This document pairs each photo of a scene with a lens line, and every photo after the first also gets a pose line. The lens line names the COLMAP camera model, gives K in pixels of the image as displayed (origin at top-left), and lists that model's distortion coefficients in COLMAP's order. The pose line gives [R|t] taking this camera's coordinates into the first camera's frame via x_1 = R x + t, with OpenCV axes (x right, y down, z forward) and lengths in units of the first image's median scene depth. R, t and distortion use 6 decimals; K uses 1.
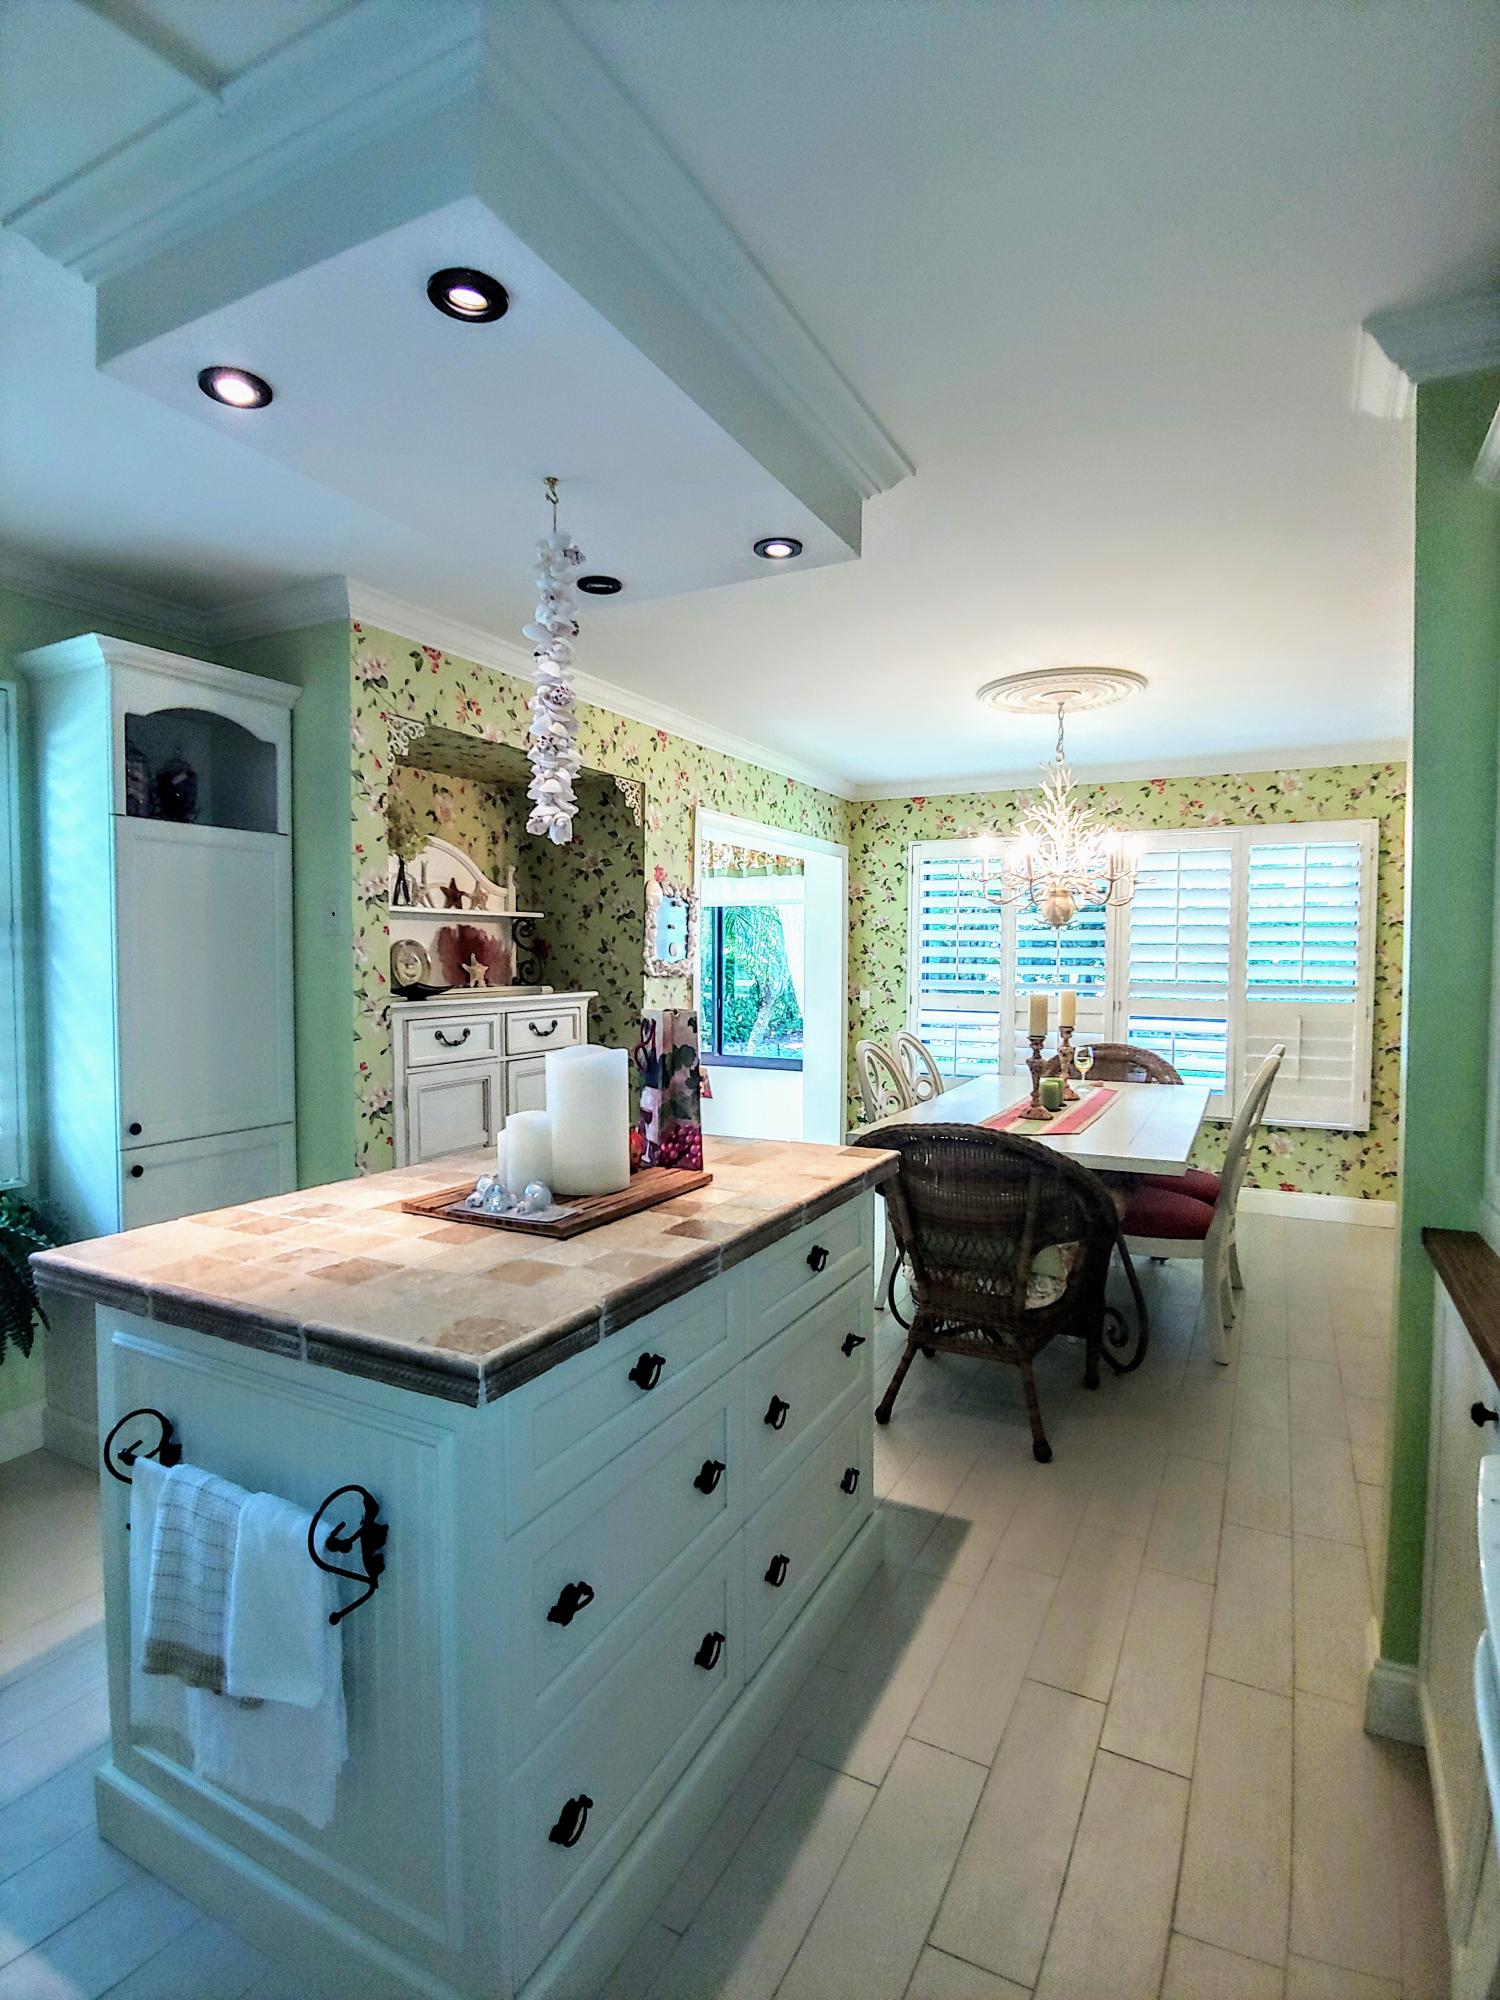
lens RADIAL K [[1003.9, 0, 752.4], [0, 1003.9, 996.7], [0, 0, 1]] dist [-0.027130, 0.000007]
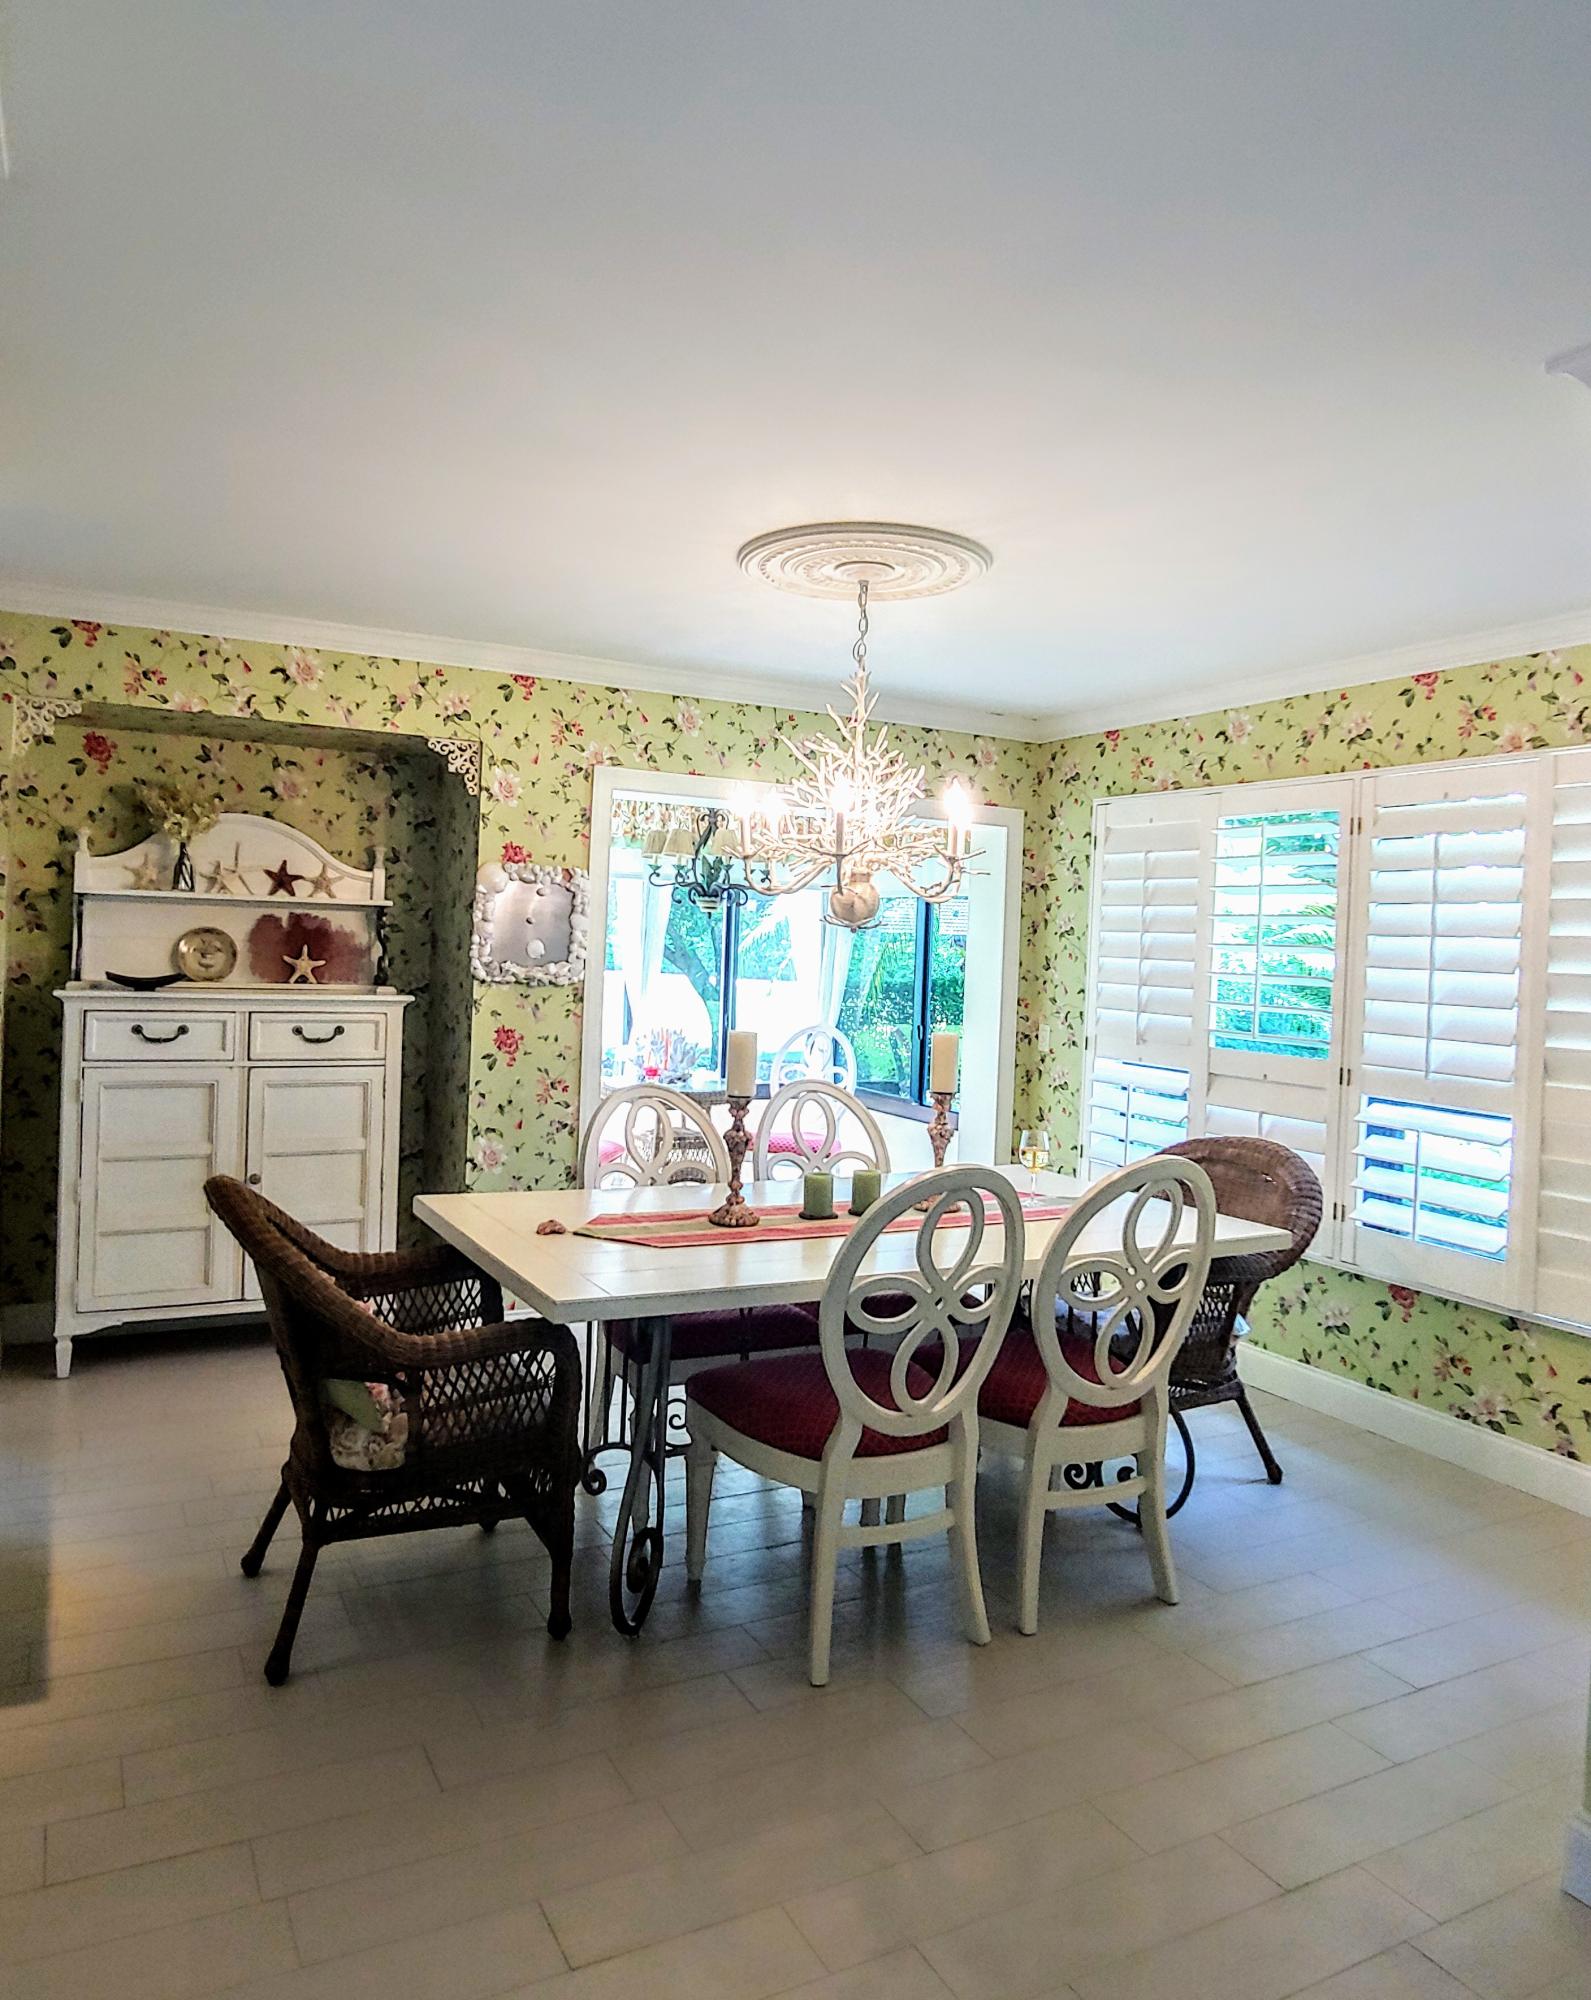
lens RADIAL K [[1347.7, 0, 773.6], [0, 1347.7, 950.9], [0, 0, 1]] dist [-0.019974, 0.000208]
pose [[0.820027, 0.031116, -0.571478, 0.720886], [-0.059986, 0.997694, -0.031753, -0.024796], [0.569172, 0.060319, 0.820003, 0.256981]]
